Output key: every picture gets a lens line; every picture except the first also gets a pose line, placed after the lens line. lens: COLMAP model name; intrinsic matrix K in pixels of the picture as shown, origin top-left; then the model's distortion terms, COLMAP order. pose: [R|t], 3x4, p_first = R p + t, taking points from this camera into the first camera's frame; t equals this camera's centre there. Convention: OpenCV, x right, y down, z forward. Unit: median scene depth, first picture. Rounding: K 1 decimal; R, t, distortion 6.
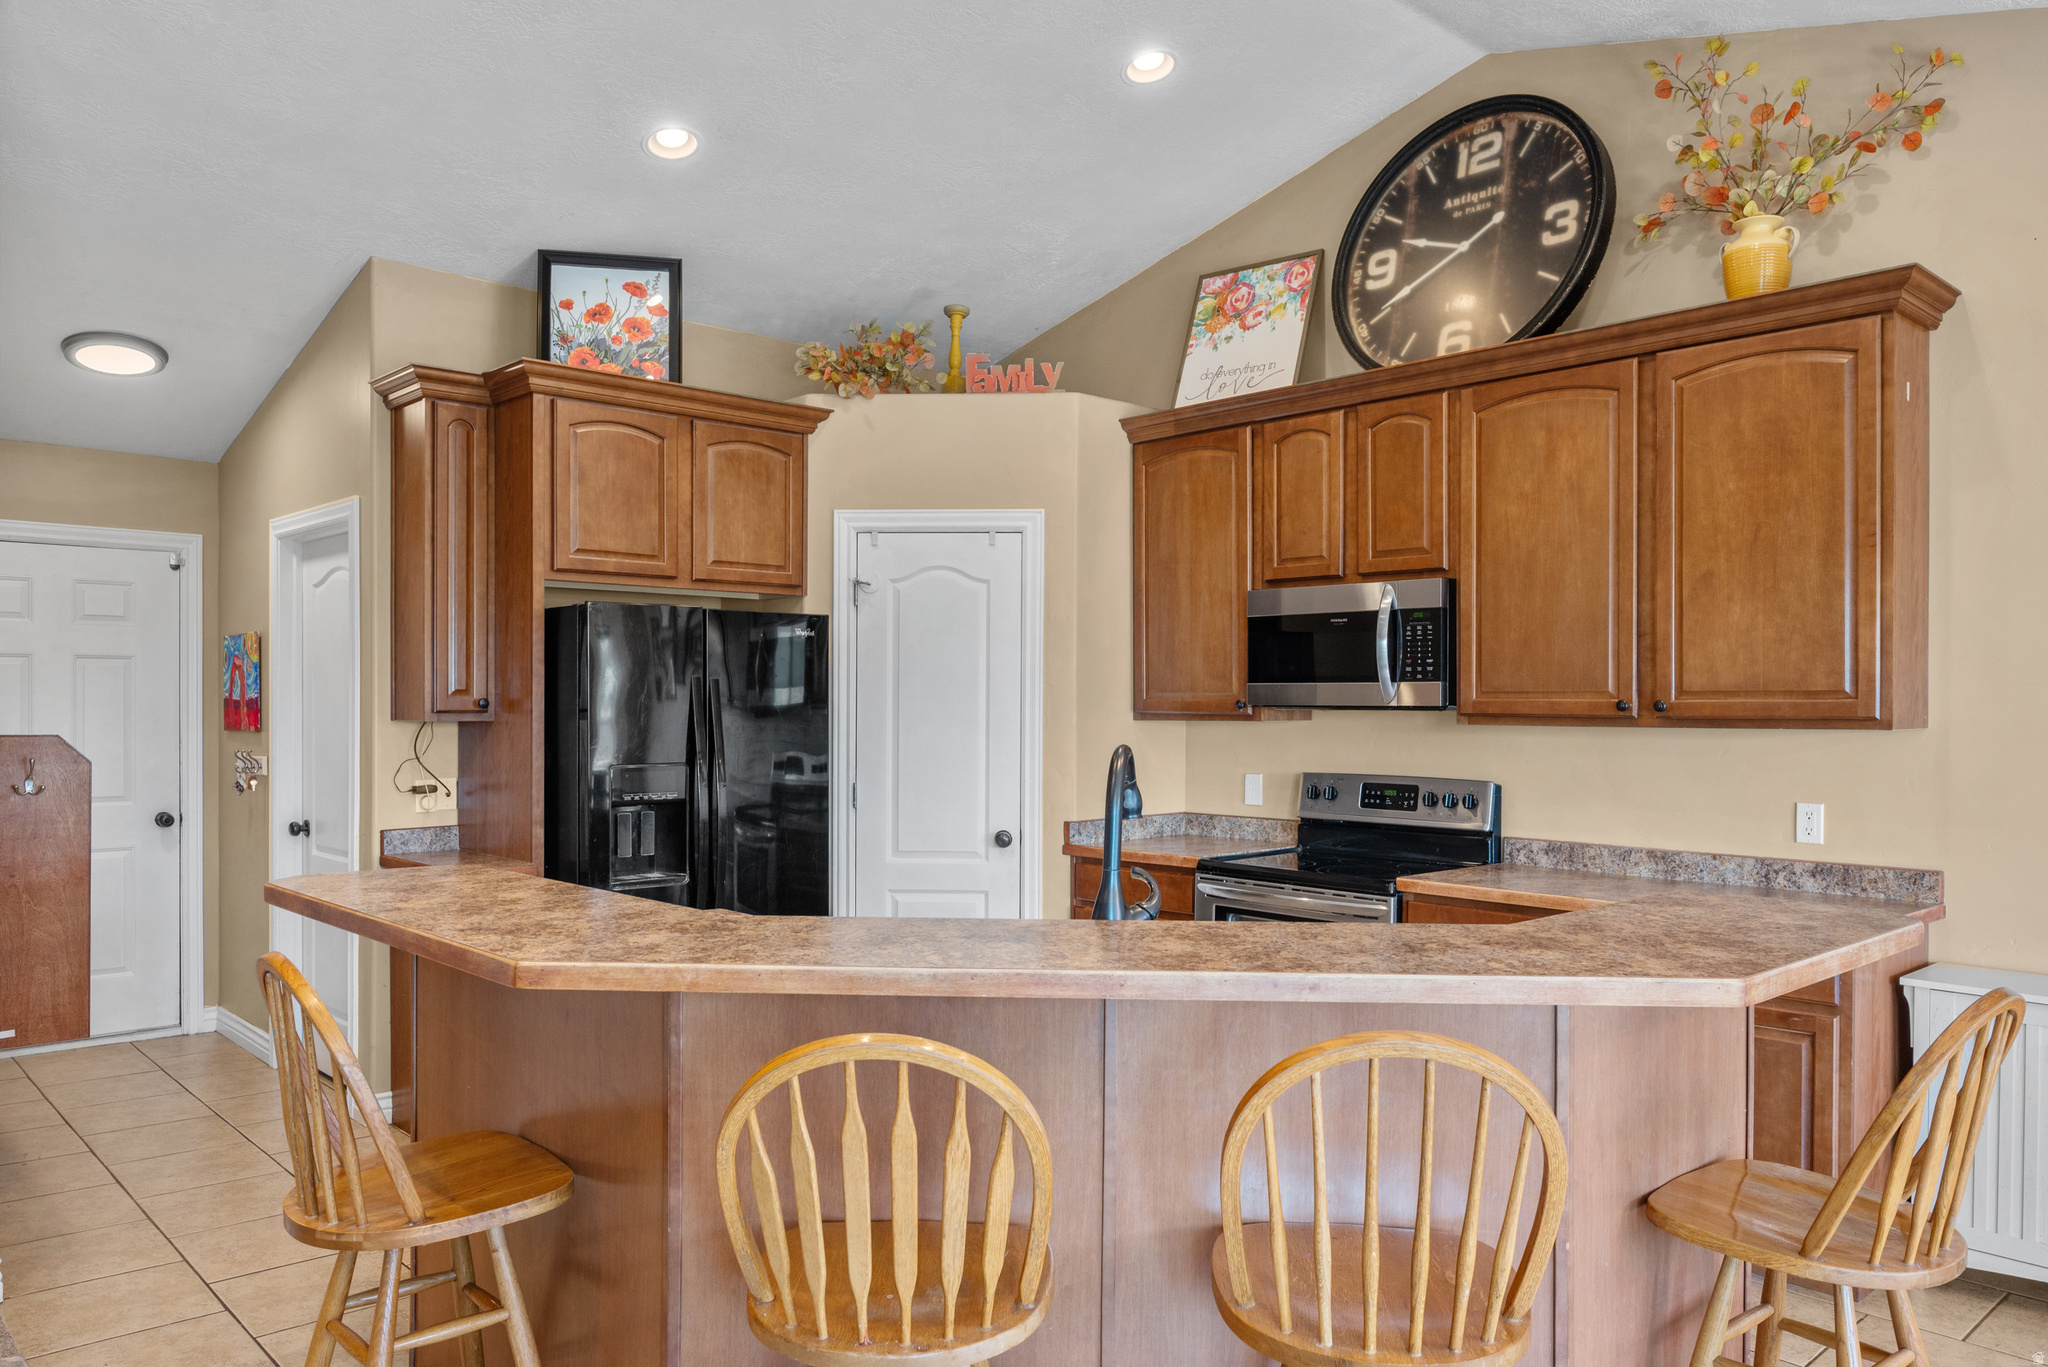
lens RADIAL K [[1445.0, 0, 1024.0], [0, 1445.0, 683.5], [0, 0, 1]] dist [-0.001744, -0.000695]
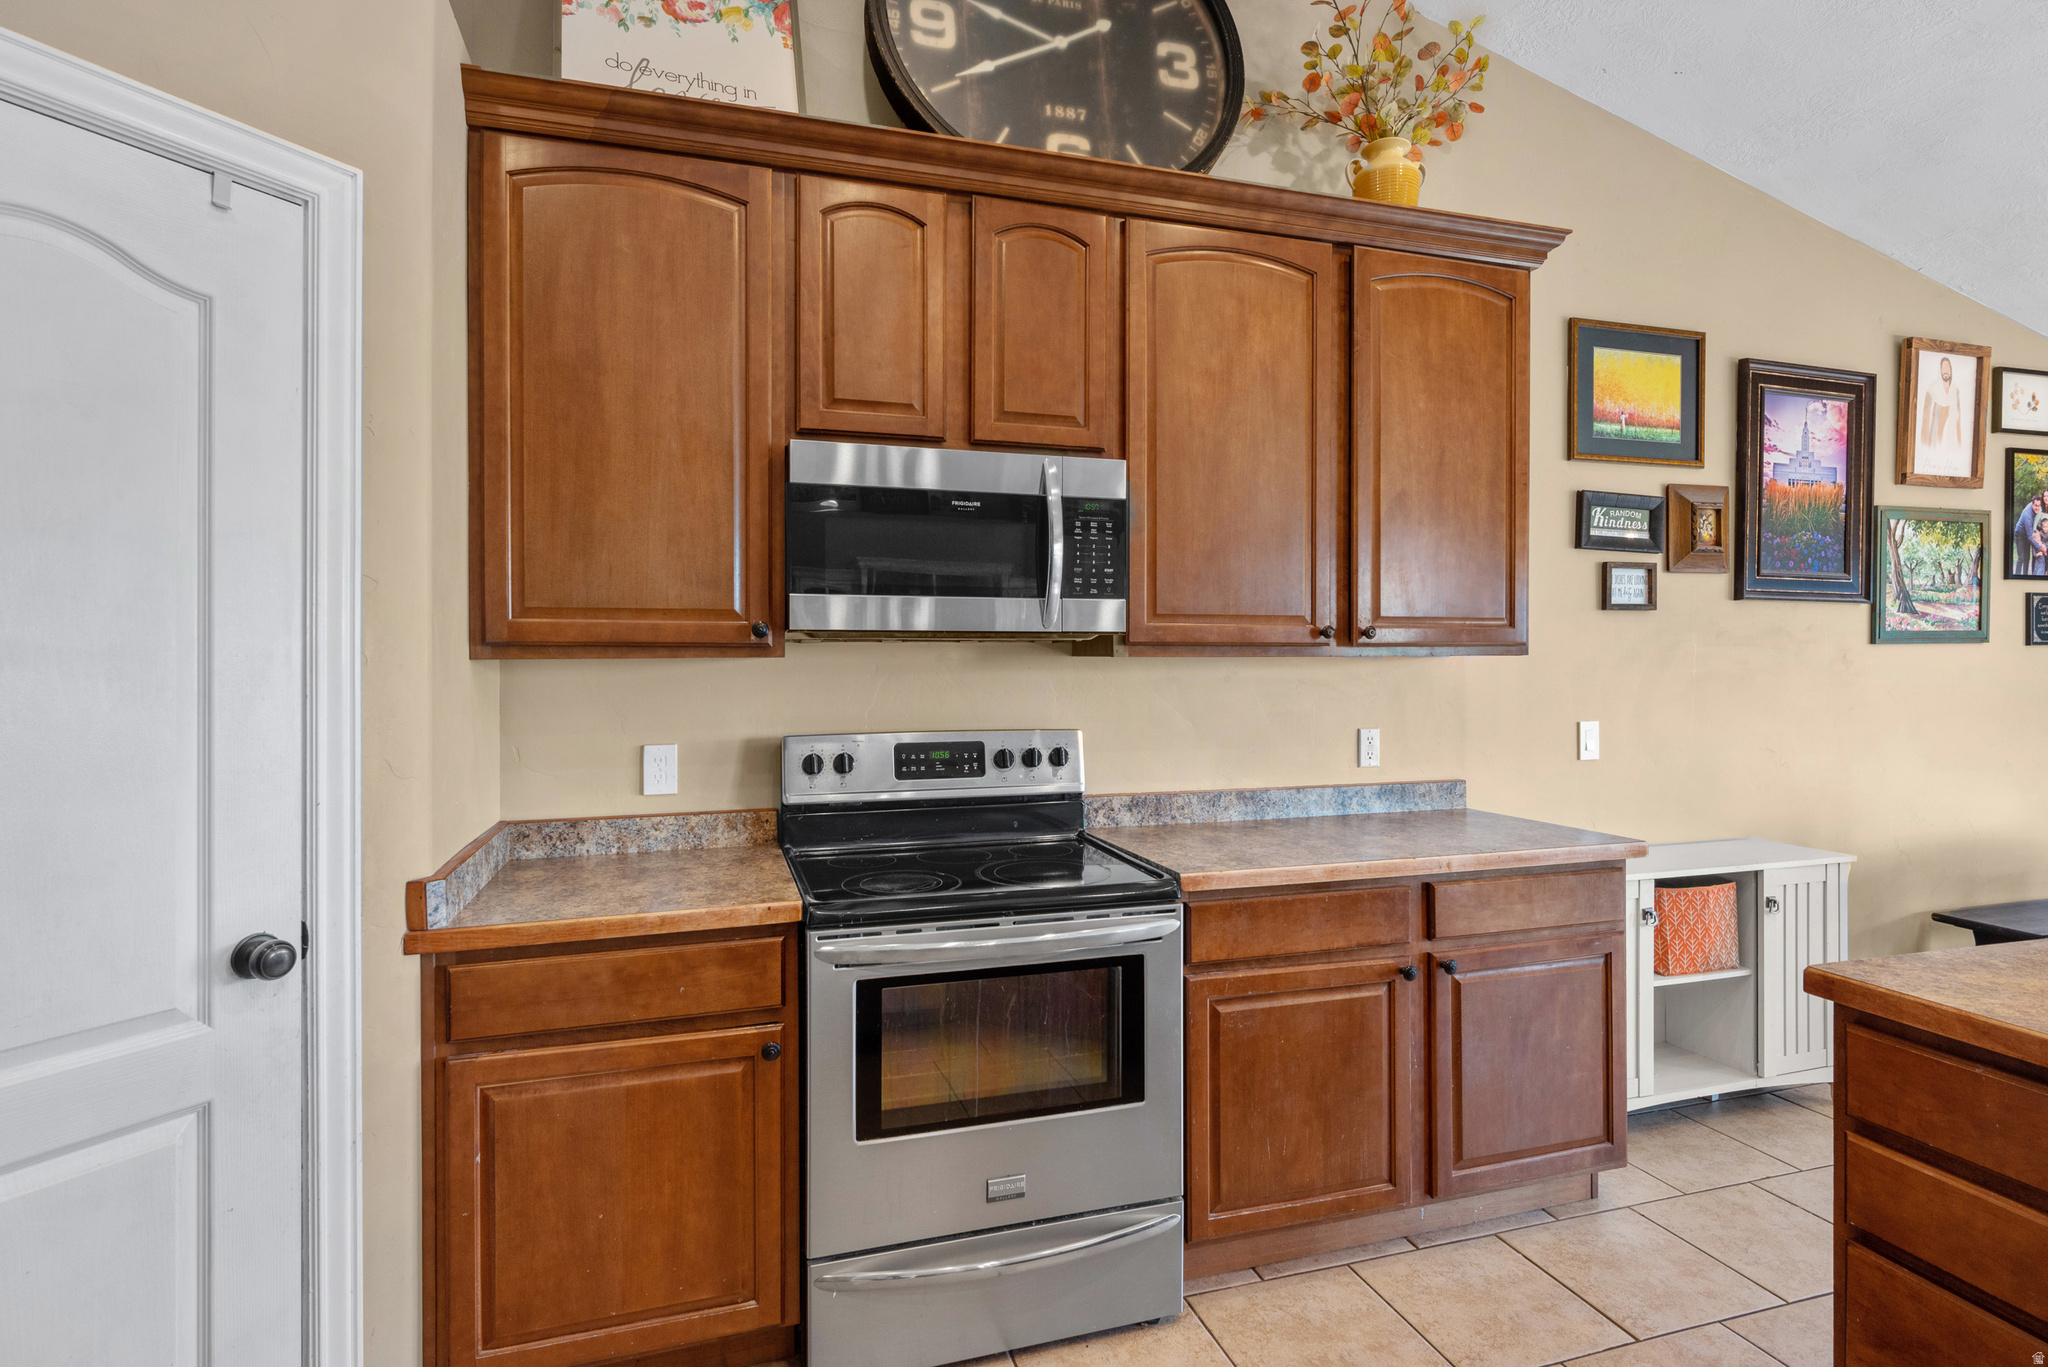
lens RADIAL K [[1027.8, 0, 1031.7], [0, 1027.8, 661.6], [0, 0, 1]] dist [-0.001868, -0.000117]
pose [[0.428351, -0.005216, 0.903597, -0.208563], [-0.005997, 0.999945, 0.008615, 0.026151], [-0.903592, -0.009109, 0.428296, 0.798985]]
